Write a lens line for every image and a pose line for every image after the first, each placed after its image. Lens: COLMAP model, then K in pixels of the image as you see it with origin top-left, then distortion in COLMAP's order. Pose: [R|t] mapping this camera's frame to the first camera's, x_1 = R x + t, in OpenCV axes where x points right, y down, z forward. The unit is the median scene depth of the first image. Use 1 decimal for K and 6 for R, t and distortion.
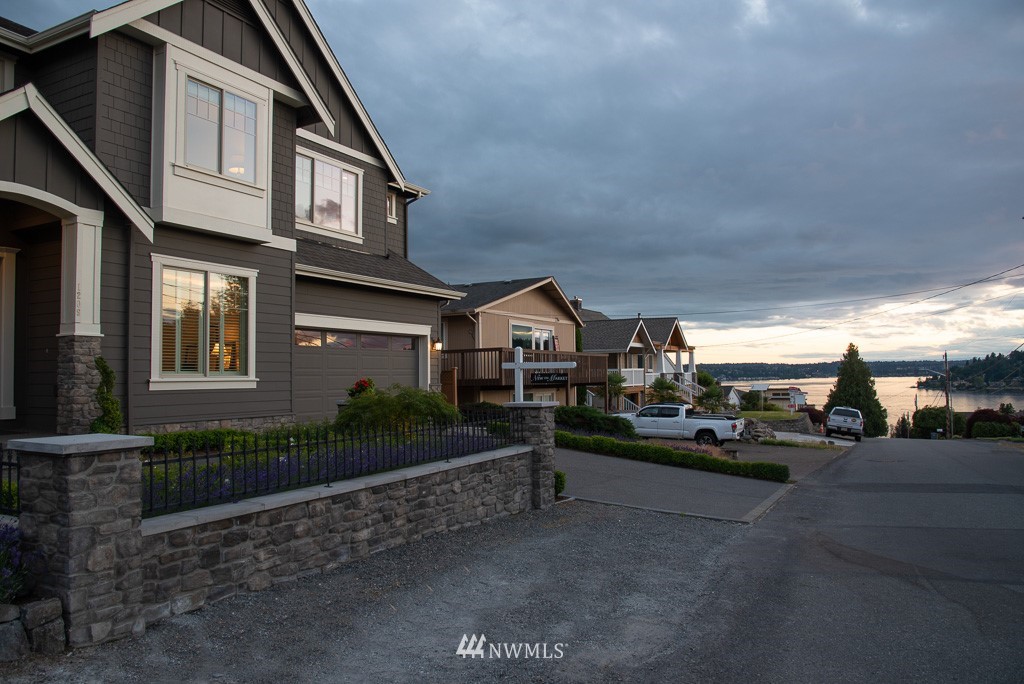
lens RADIAL K [[723.7, 0, 512.0], [0, 723.7, 342.0], [0, 0, 1]] dist [-0.108422, 0.067691]
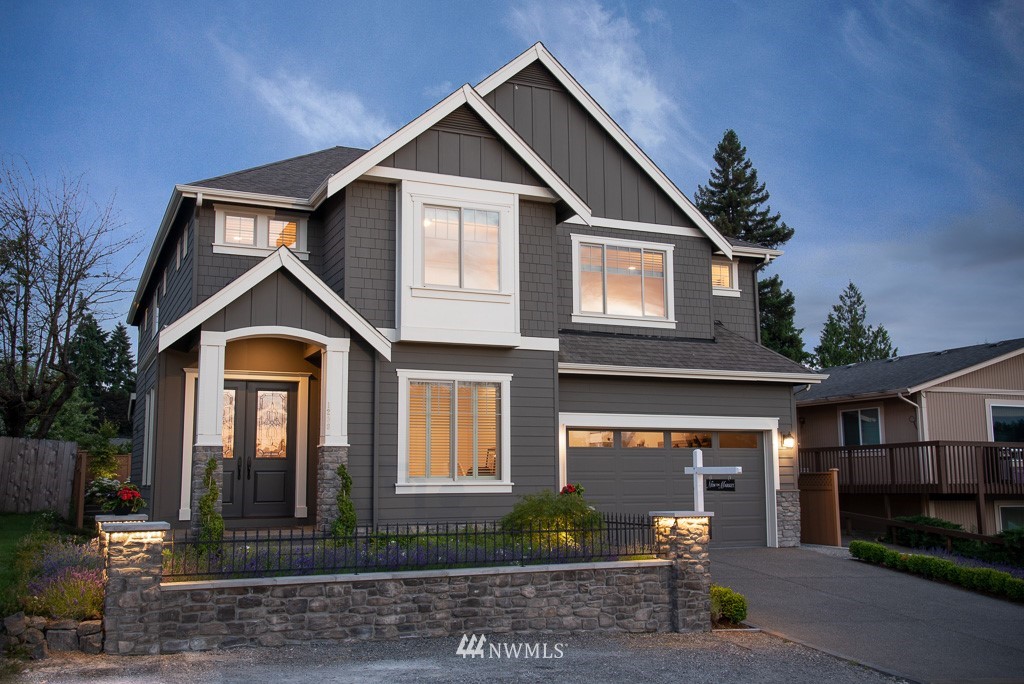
lens RADIAL K [[986.2, 0, 512.0], [0, 986.2, 342.0], [0, 0, 1]] dist [-0.000927, 0.153519]
pose [[0.778009, -0.081874, -0.622896, 0.653048], [0.027153, 0.994928, -0.096860, -0.014122], [0.627667, 0.058445, 0.776285, -0.105084]]
